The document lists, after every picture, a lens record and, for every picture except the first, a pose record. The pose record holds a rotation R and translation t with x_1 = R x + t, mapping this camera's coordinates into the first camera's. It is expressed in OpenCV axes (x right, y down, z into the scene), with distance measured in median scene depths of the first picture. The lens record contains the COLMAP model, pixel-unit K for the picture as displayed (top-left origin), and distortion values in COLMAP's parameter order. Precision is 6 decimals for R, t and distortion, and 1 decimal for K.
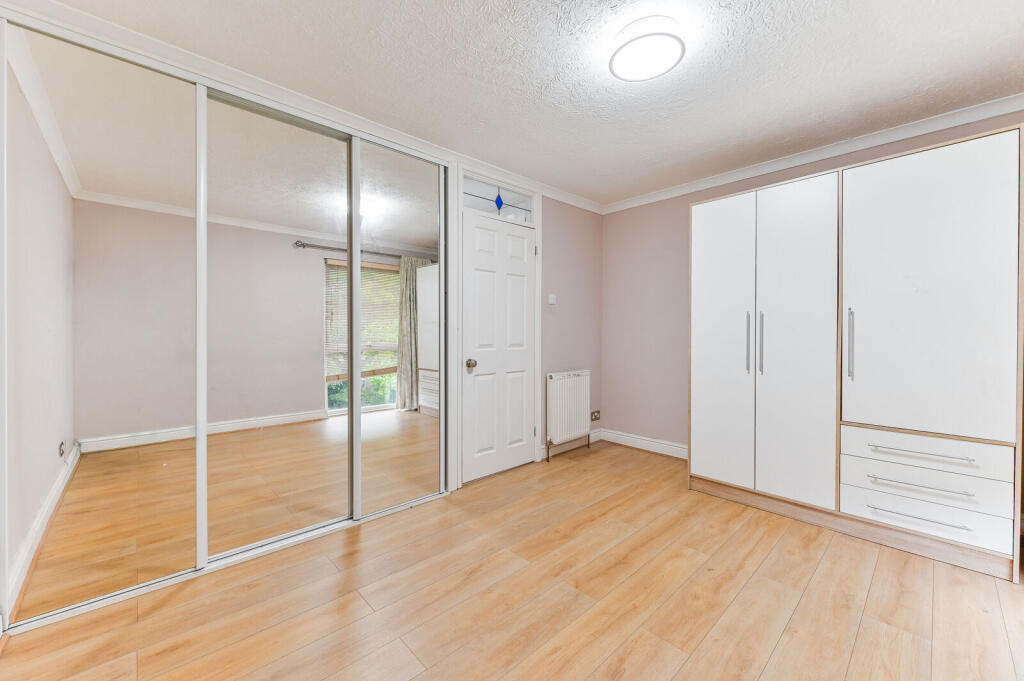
lens RADIAL K [[400.2, 0, 517.0], [0, 400.2, 335.4], [0, 0, 1]] dist [-0.000932, -0.000119]
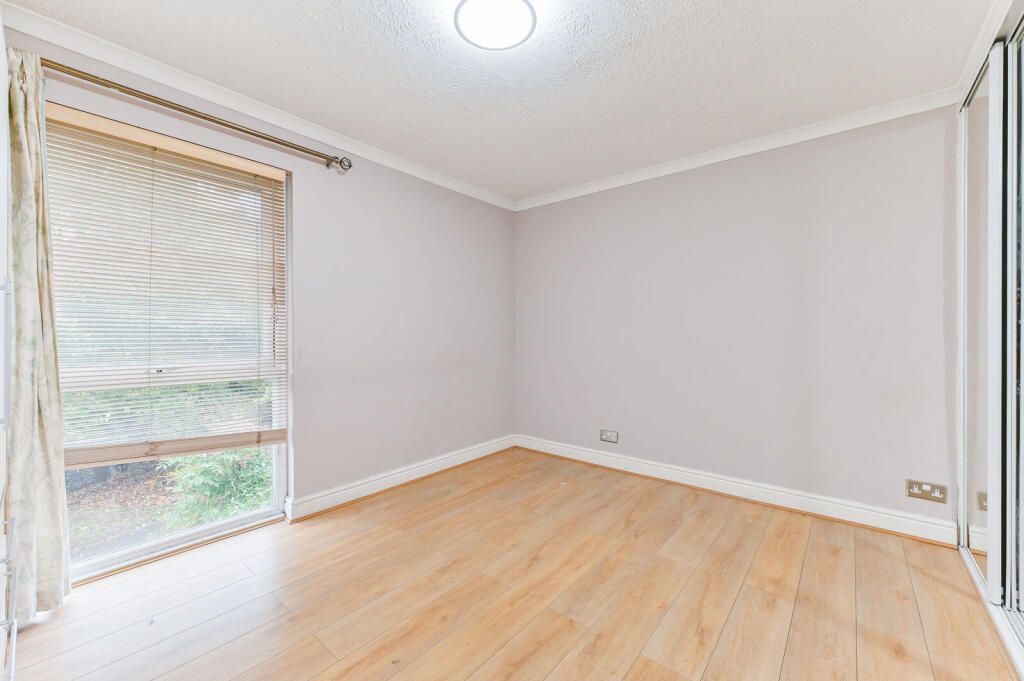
lens RADIAL K [[400.2, 0, 506.7], [0, 400.2, 337.1], [0, 0, 1]] dist [-0.000932, -0.000119]
pose [[-0.992790, -0.000593, -0.119863, 0.424518], [-0.002846, 0.999822, 0.018631, -0.014617], [0.119830, 0.018838, -0.992616, 1.973290]]
